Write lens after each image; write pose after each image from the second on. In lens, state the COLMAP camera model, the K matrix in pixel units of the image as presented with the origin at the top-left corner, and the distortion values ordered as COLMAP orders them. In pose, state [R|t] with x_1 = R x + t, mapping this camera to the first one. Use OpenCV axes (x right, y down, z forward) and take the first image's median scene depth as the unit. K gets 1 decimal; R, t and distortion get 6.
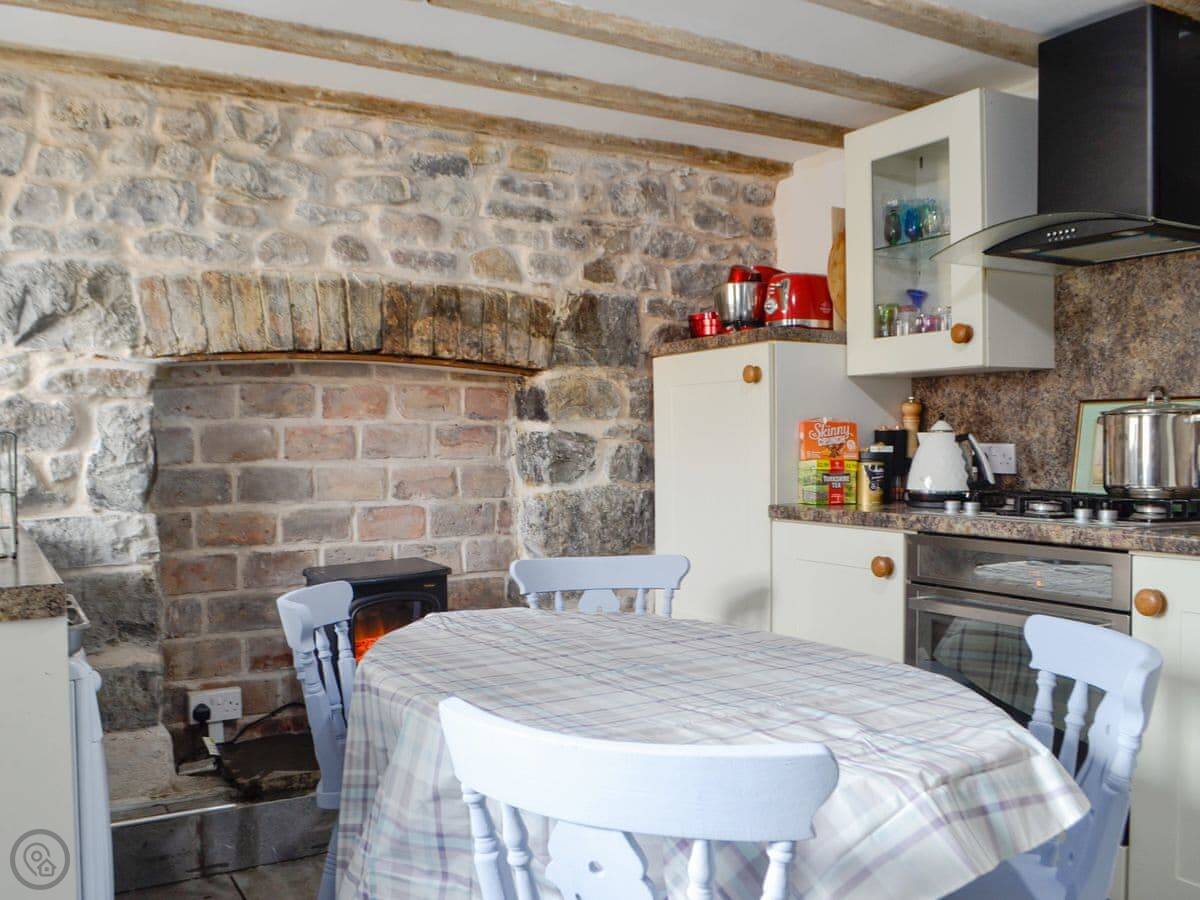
lens RADIAL K [[1073.2, 0, 585.7], [0, 1073.2, 459.3], [0, 0, 1]] dist [-0.037578, -0.006371]
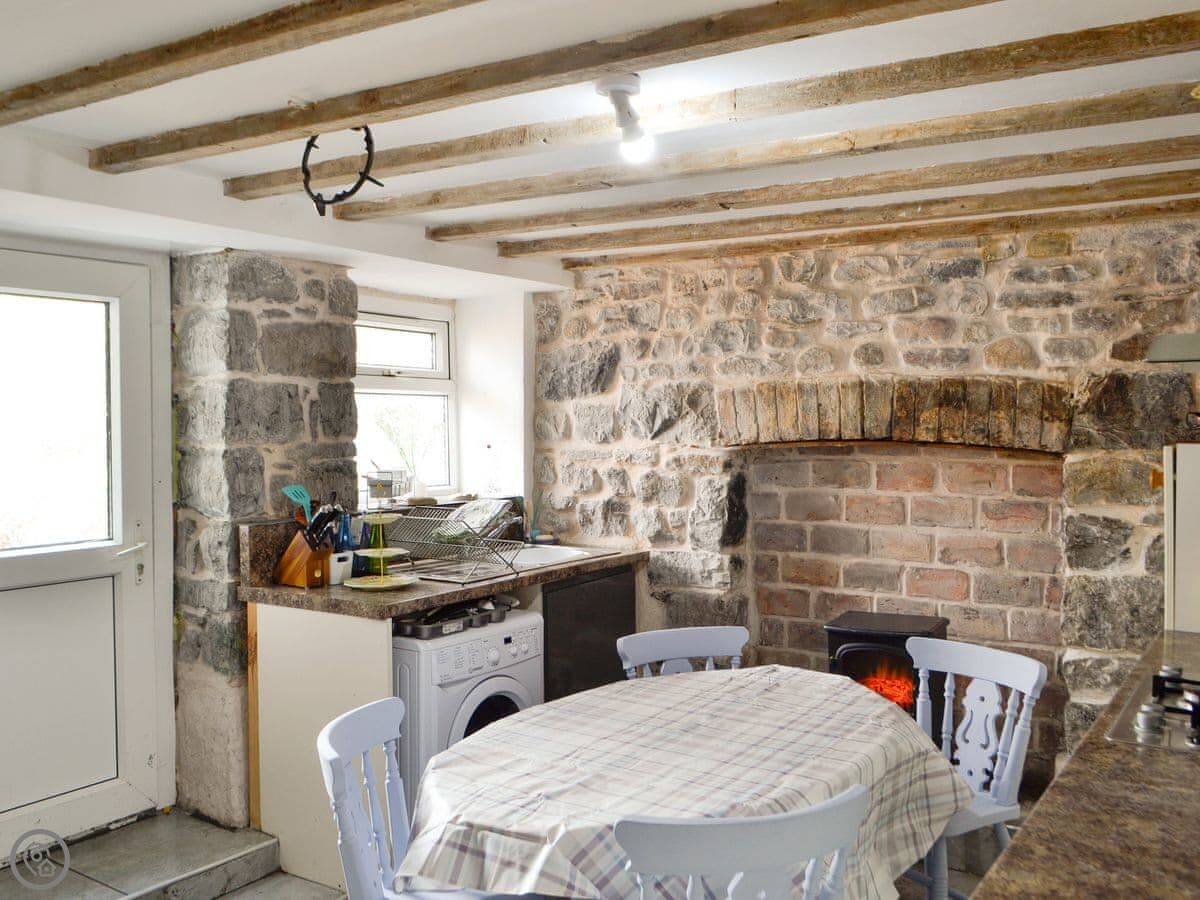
lens RADIAL K [[1074.8, 0, 597.2], [0, 1074.8, 420.8], [0, 0, 1]] dist [-0.006992, -0.007525]
pose [[0.445932, 0.015126, -0.894939, 0.766374], [-0.019484, 0.999784, 0.007190, -0.129865], [0.894855, 0.014231, 0.446131, 0.189419]]
